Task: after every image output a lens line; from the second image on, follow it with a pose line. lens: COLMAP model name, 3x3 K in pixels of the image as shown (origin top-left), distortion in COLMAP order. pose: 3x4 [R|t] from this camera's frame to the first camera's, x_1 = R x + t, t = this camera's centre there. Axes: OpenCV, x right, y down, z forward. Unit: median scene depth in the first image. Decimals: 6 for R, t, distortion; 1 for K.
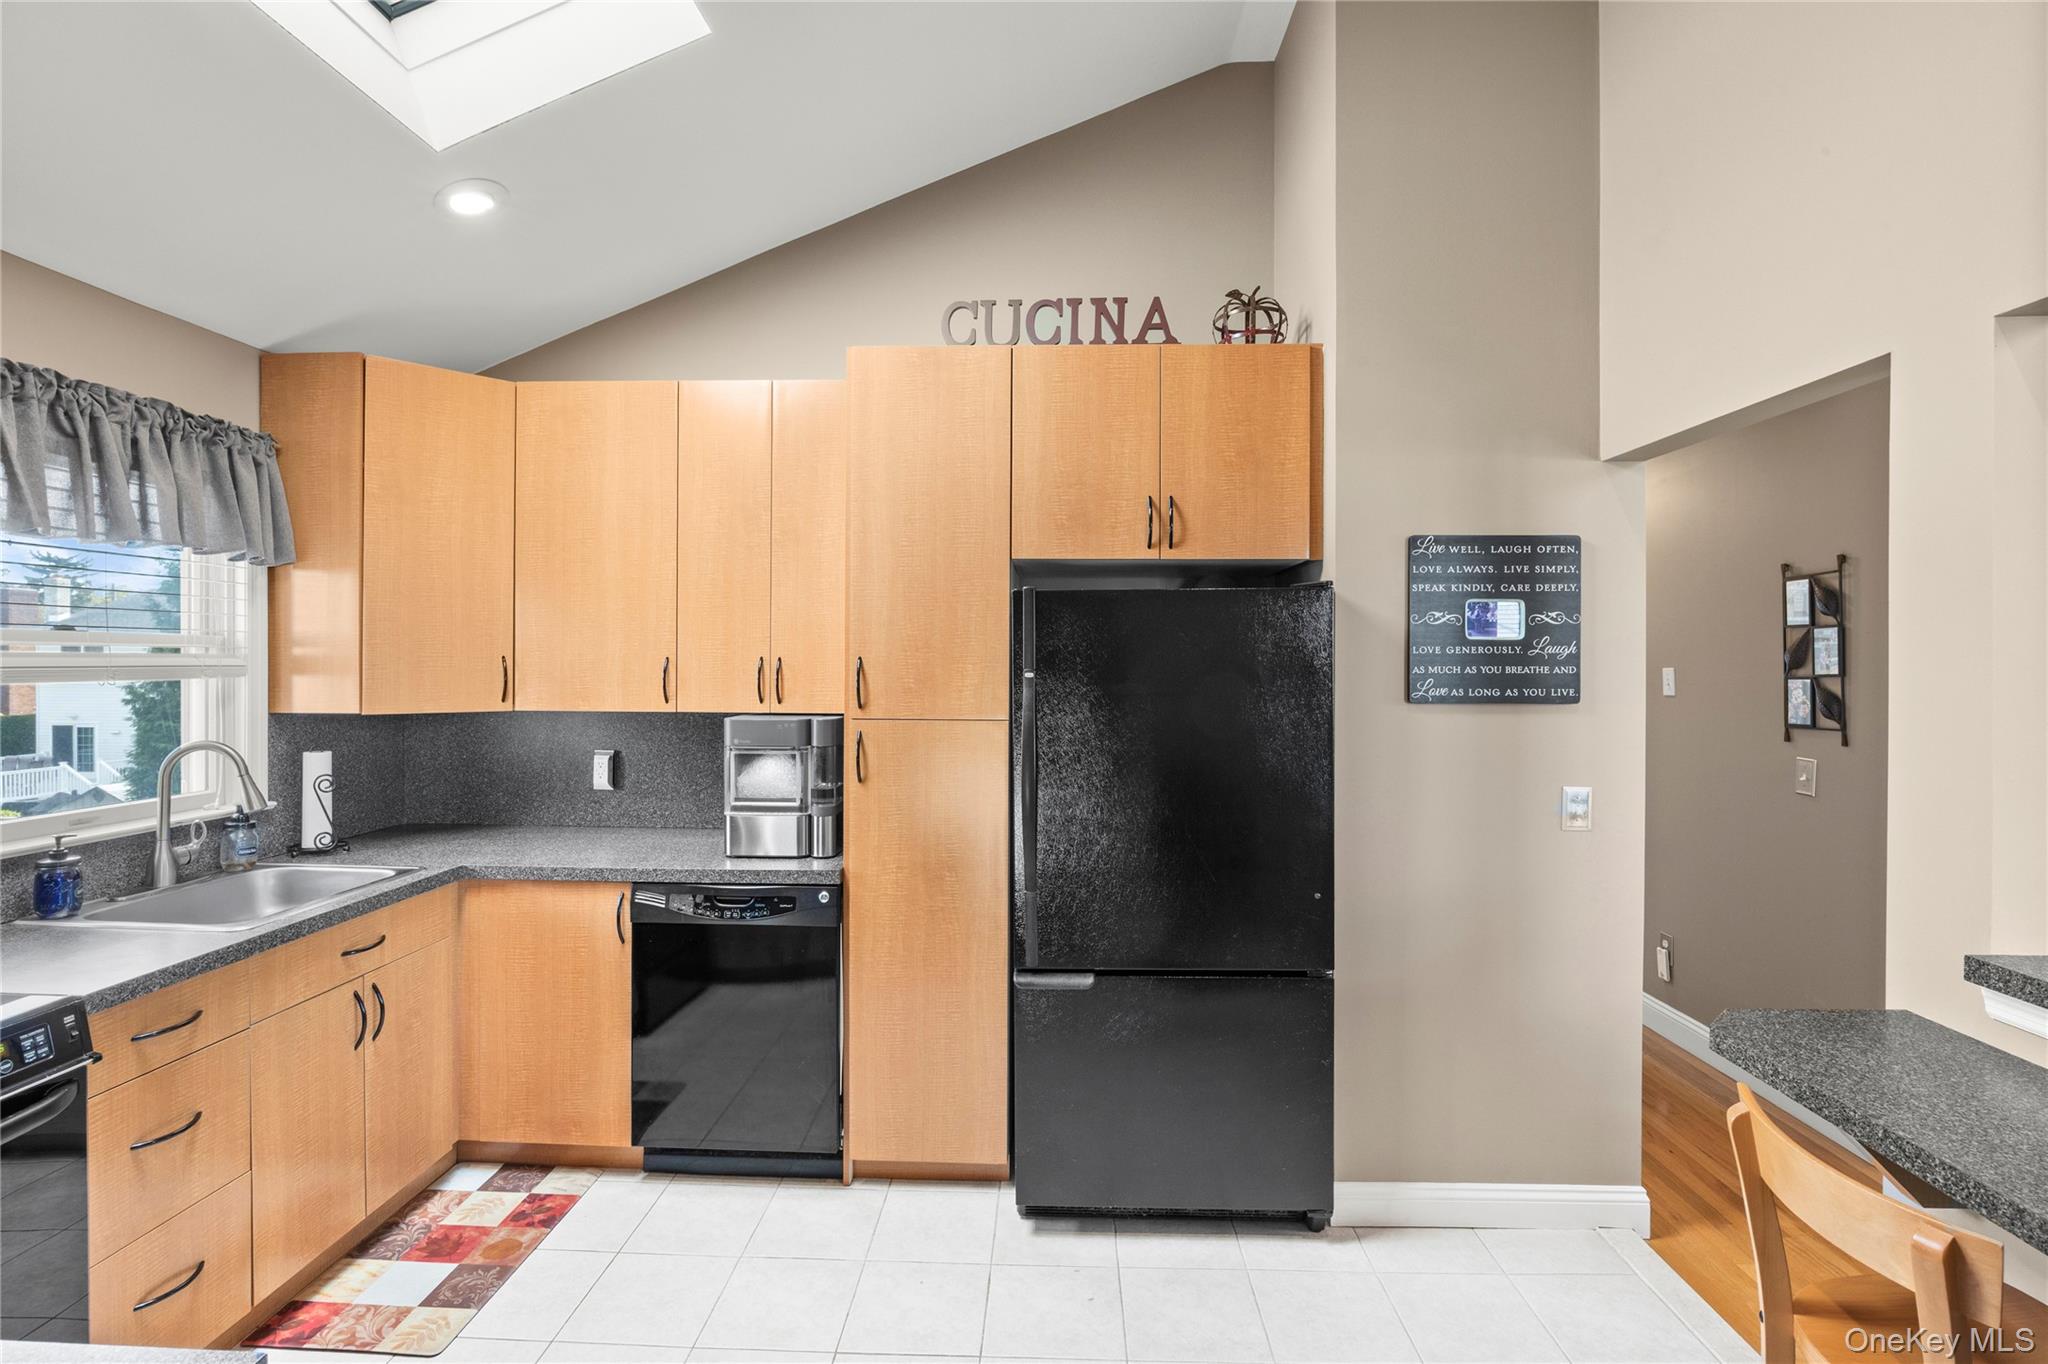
lens RADIAL K [[955.1, 0, 1012.4], [0, 955.1, 657.6], [0, 0, 1]] dist [-0.004302, -0.000728]
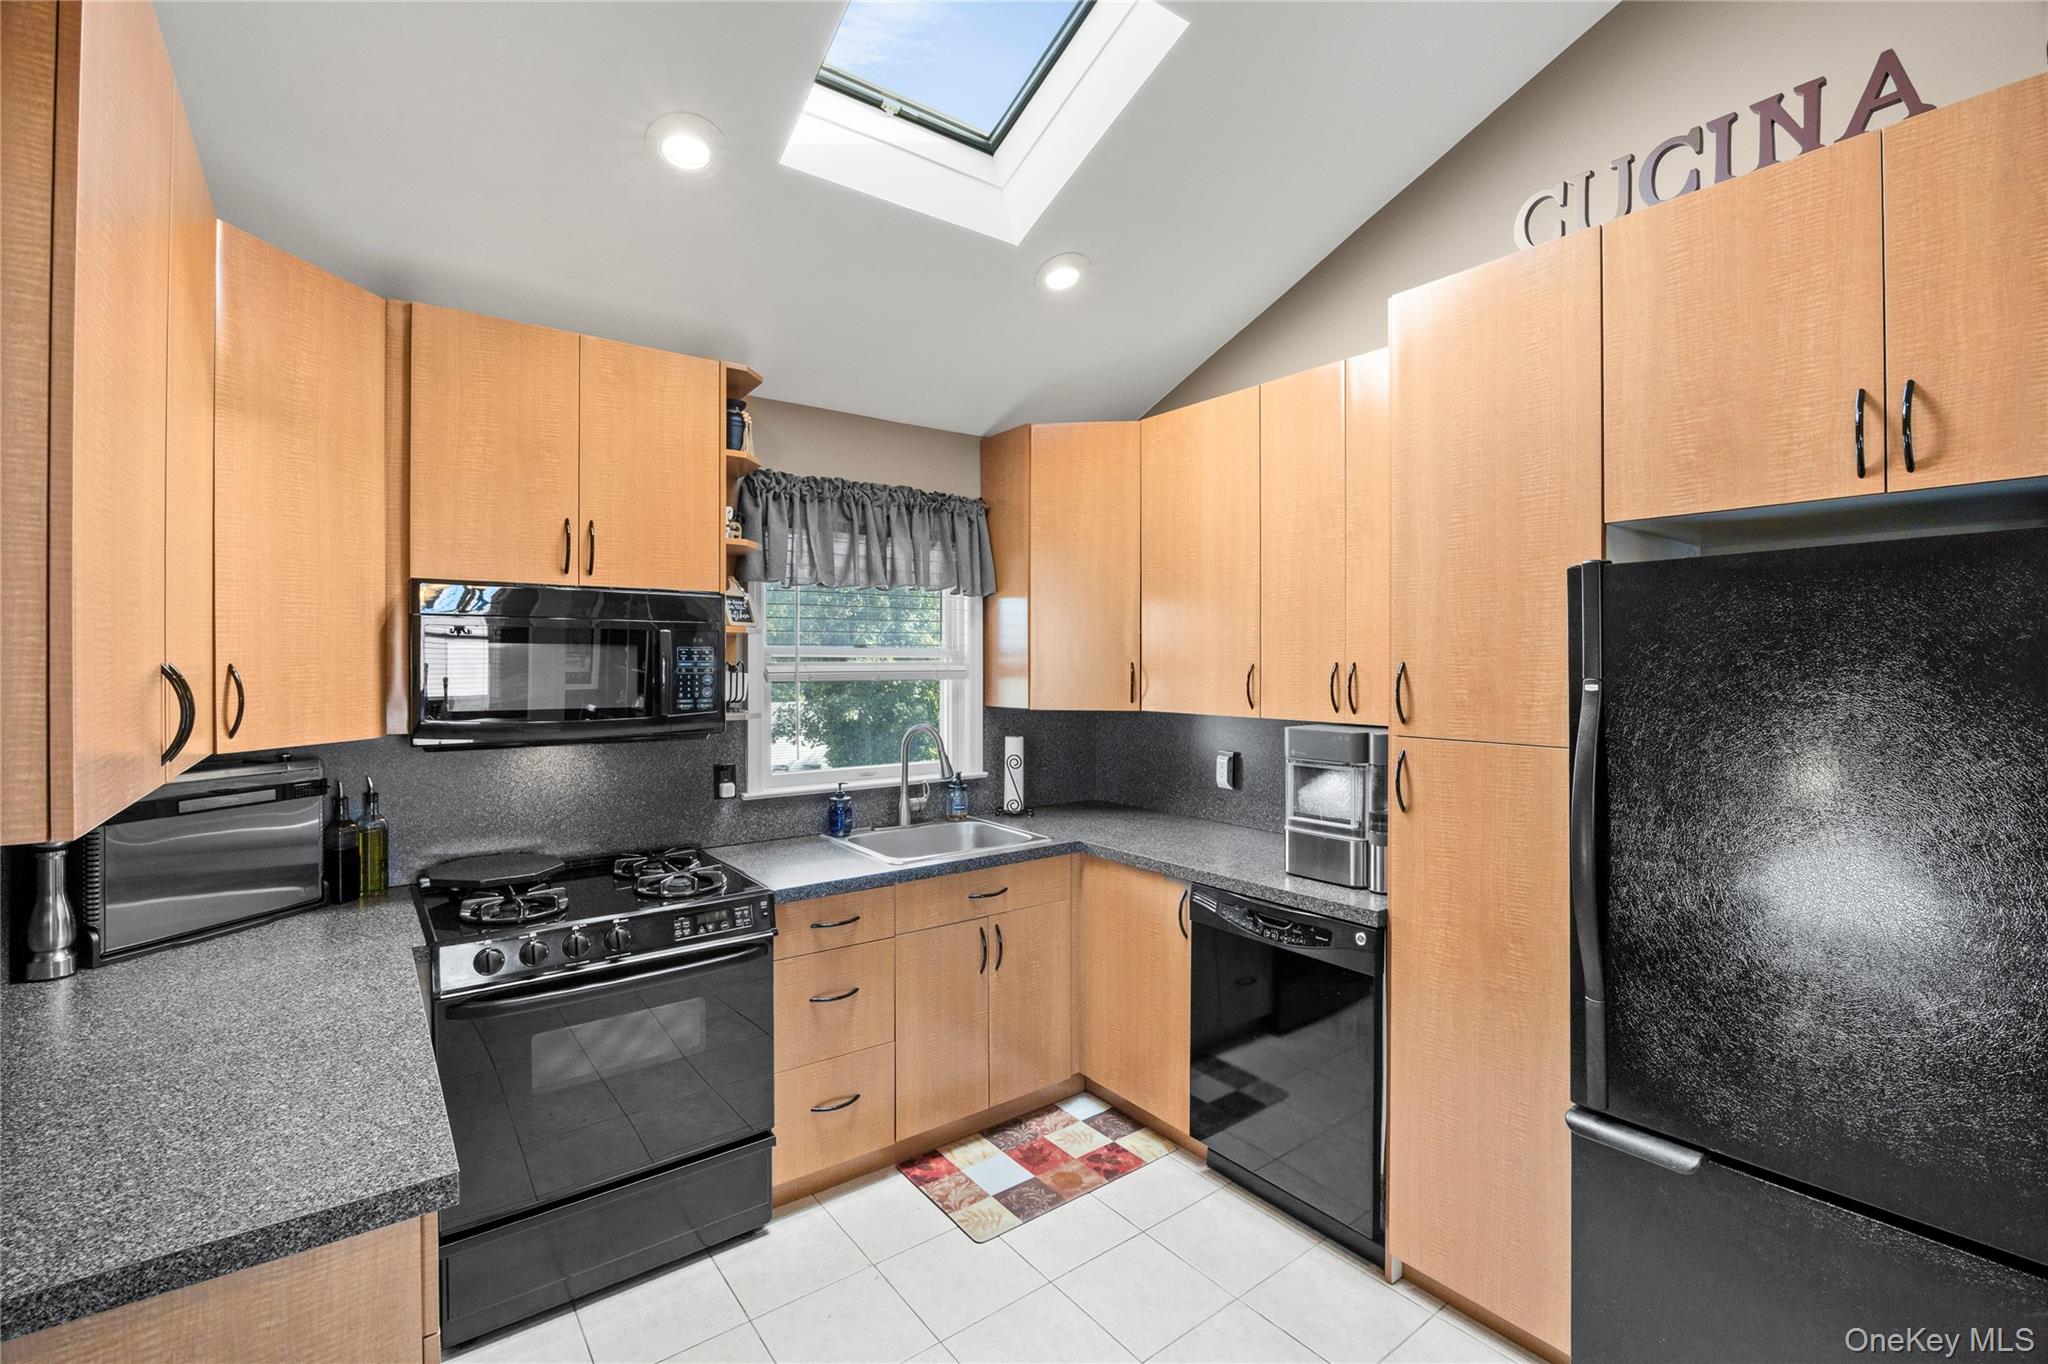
lens RADIAL K [[892.1, 0, 1025.0], [0, 892.1, 661.1], [0, 0, 1]] dist [-0.012743, 0.000320]
pose [[0.641059, -0.005756, -0.767470, 0.229901], [0.006533, 0.999977, -0.002044, -0.002241], [0.767464, -0.003704, 0.641081, 0.247763]]
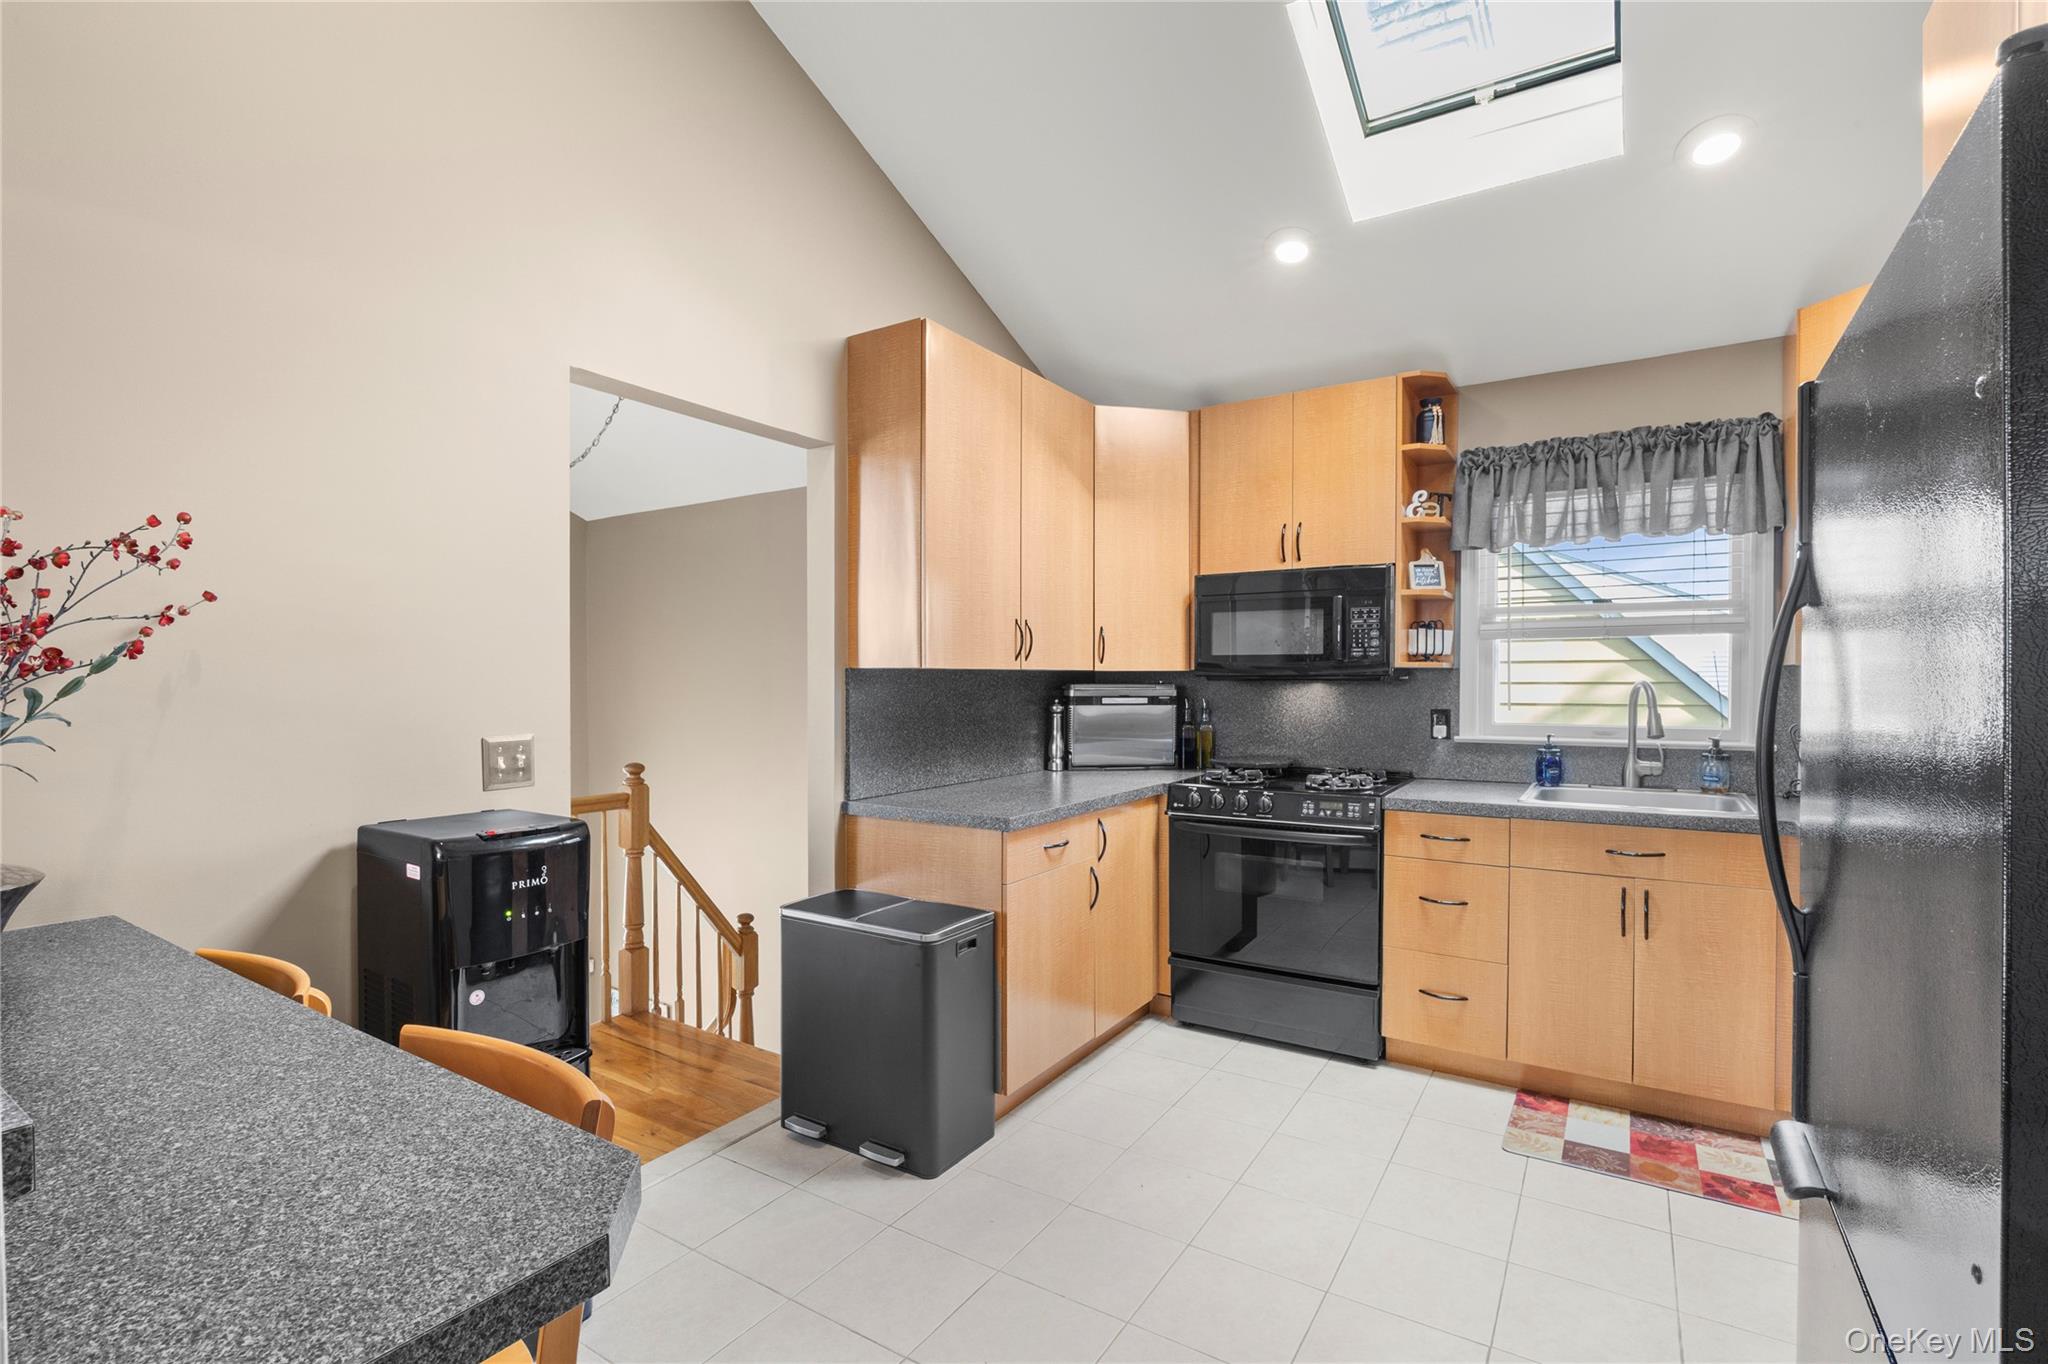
lens RADIAL K [[926.9, 0, 1024.0], [0, 926.9, 682.0], [0, 0, 1]] dist [-0.012557, 0.000284]
pose [[-0.501949, 0.000684, -0.864897, 0.601032], [0.003446, 0.999993, -0.001210, 0.079032], [0.864890, -0.003588, -0.501948, 0.811522]]
